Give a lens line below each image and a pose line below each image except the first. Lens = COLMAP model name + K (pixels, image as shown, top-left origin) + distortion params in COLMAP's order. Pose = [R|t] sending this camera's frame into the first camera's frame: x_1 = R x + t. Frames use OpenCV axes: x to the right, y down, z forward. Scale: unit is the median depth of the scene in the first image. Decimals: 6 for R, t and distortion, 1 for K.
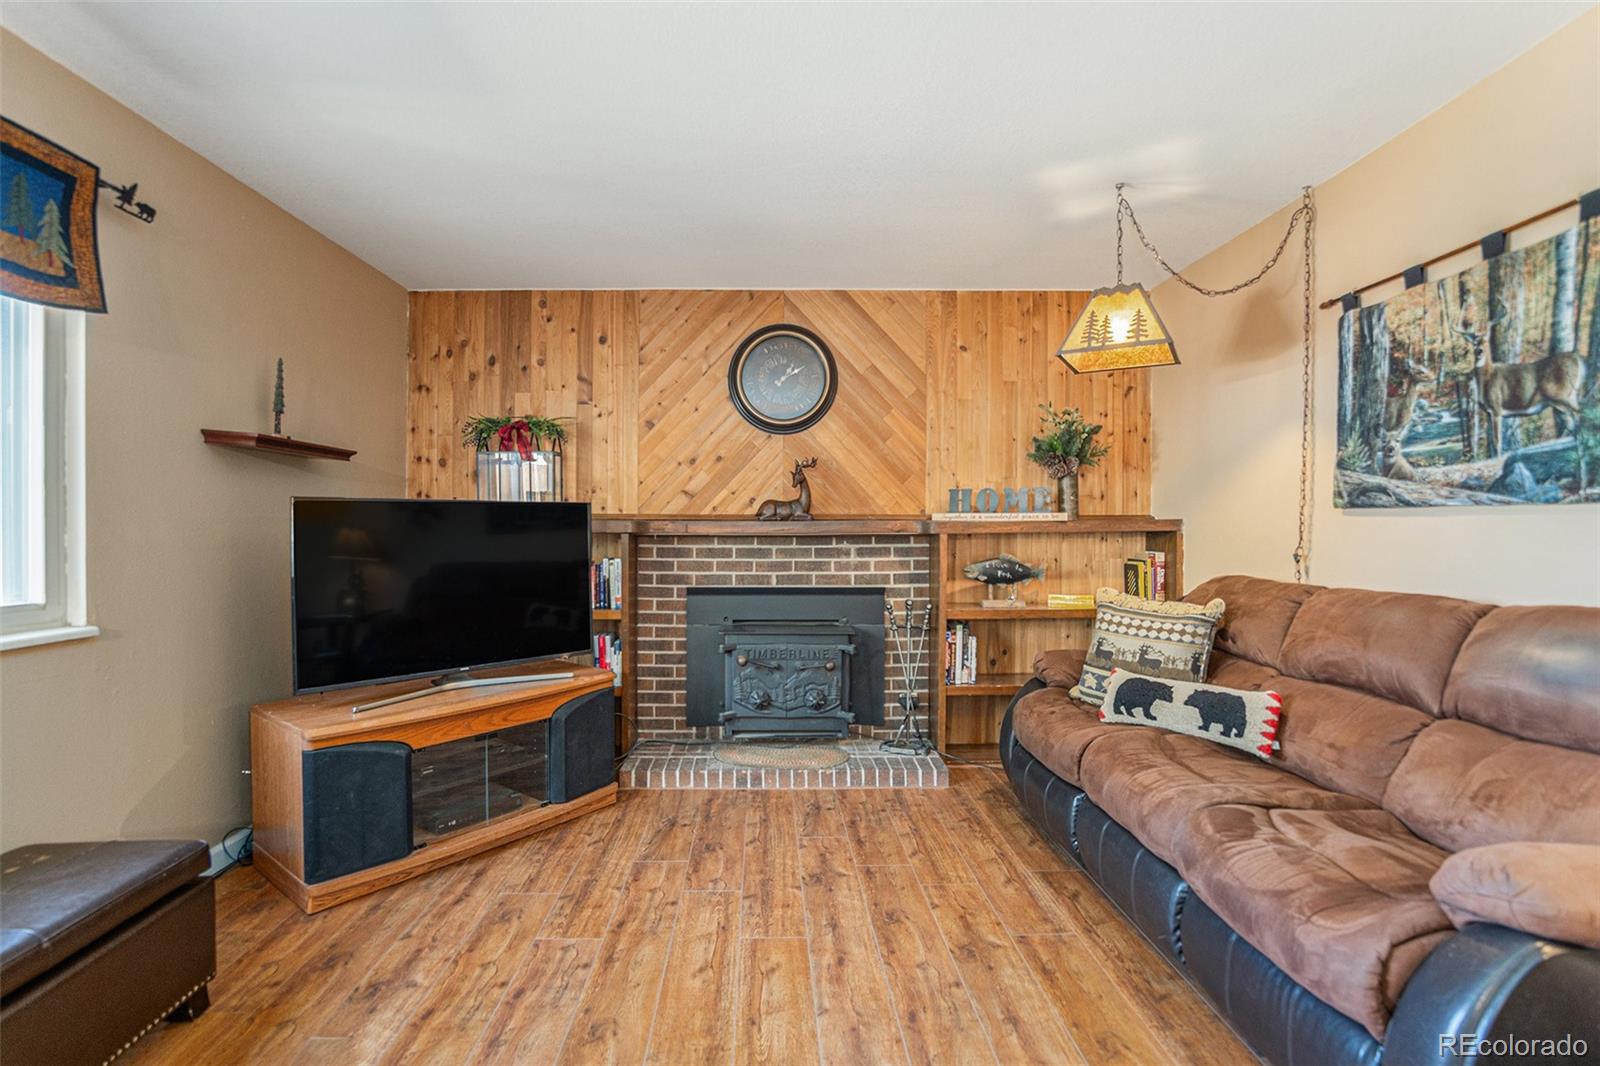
lens RADIAL K [[744.7, 0, 752.1], [0, 744.7, 524.4], [0, 0, 1]] dist [-0.020064, -0.000756]
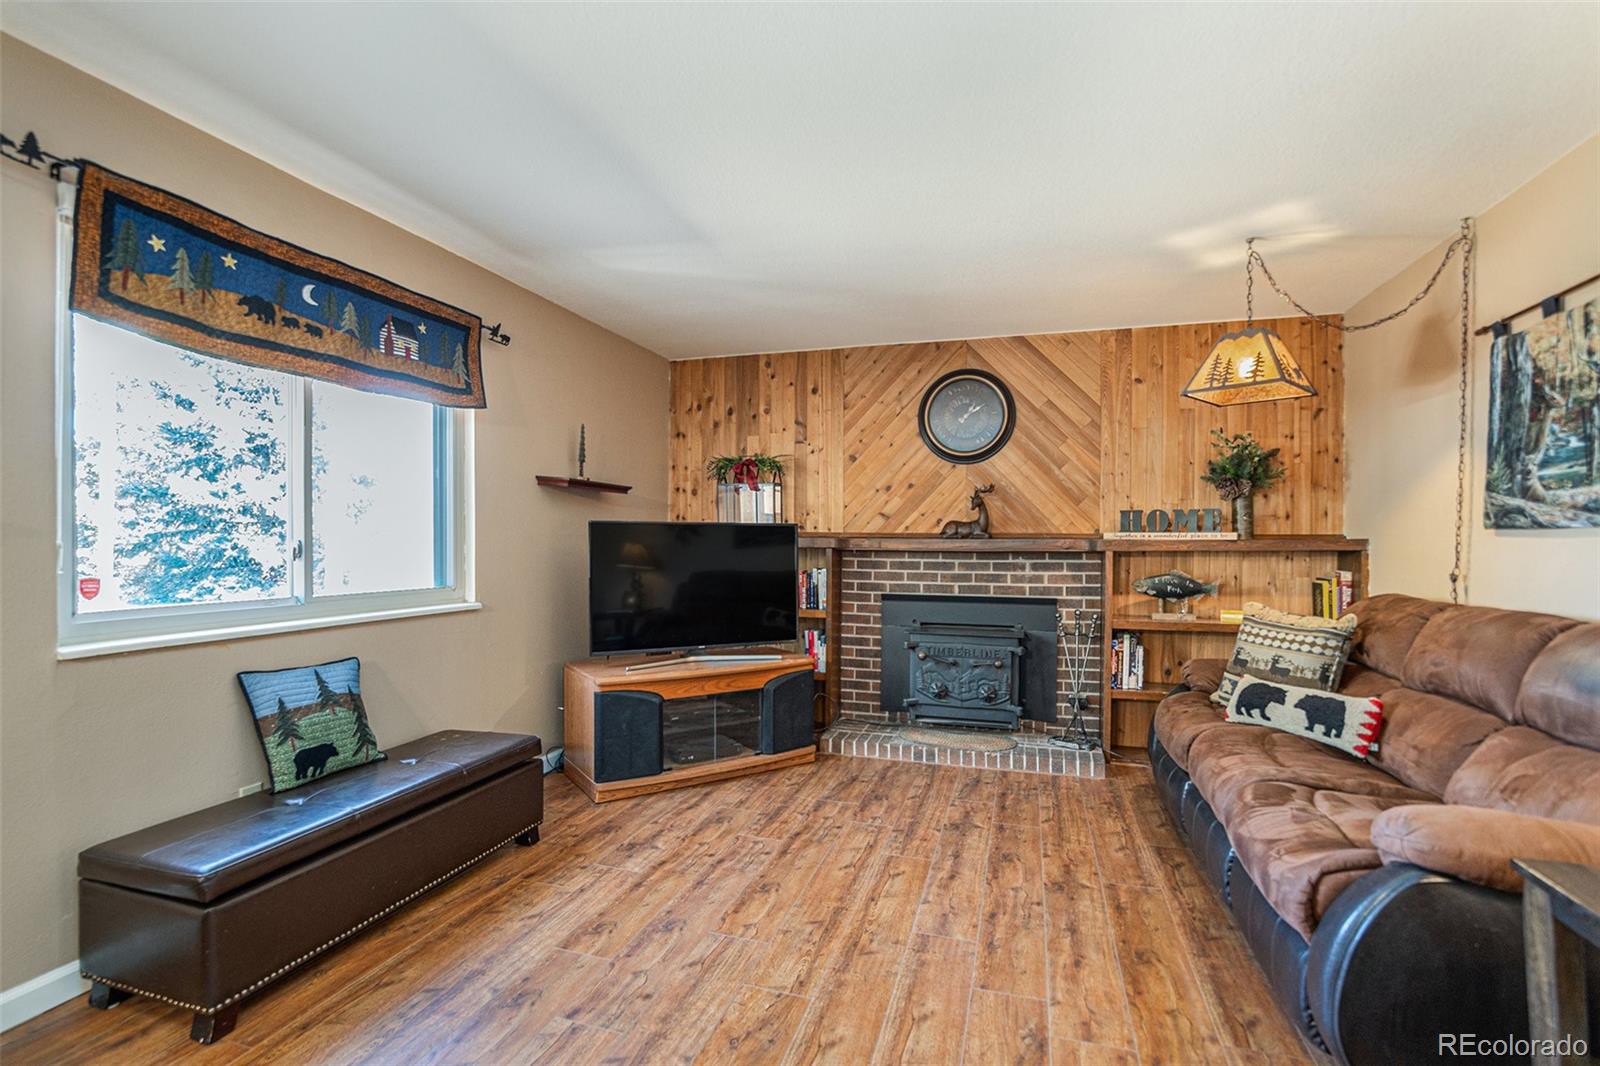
lens RADIAL K [[734.2, 0, 784.8], [0, 734.2, 533.4], [0, 0, 1]] dist [-0.041312, 0.007948]
pose [[0.954581, 0.003089, -0.297934, 0.121970], [-0.005380, 0.999962, -0.006869, -0.004121], [0.297902, 0.008160, 0.954562, -0.182560]]
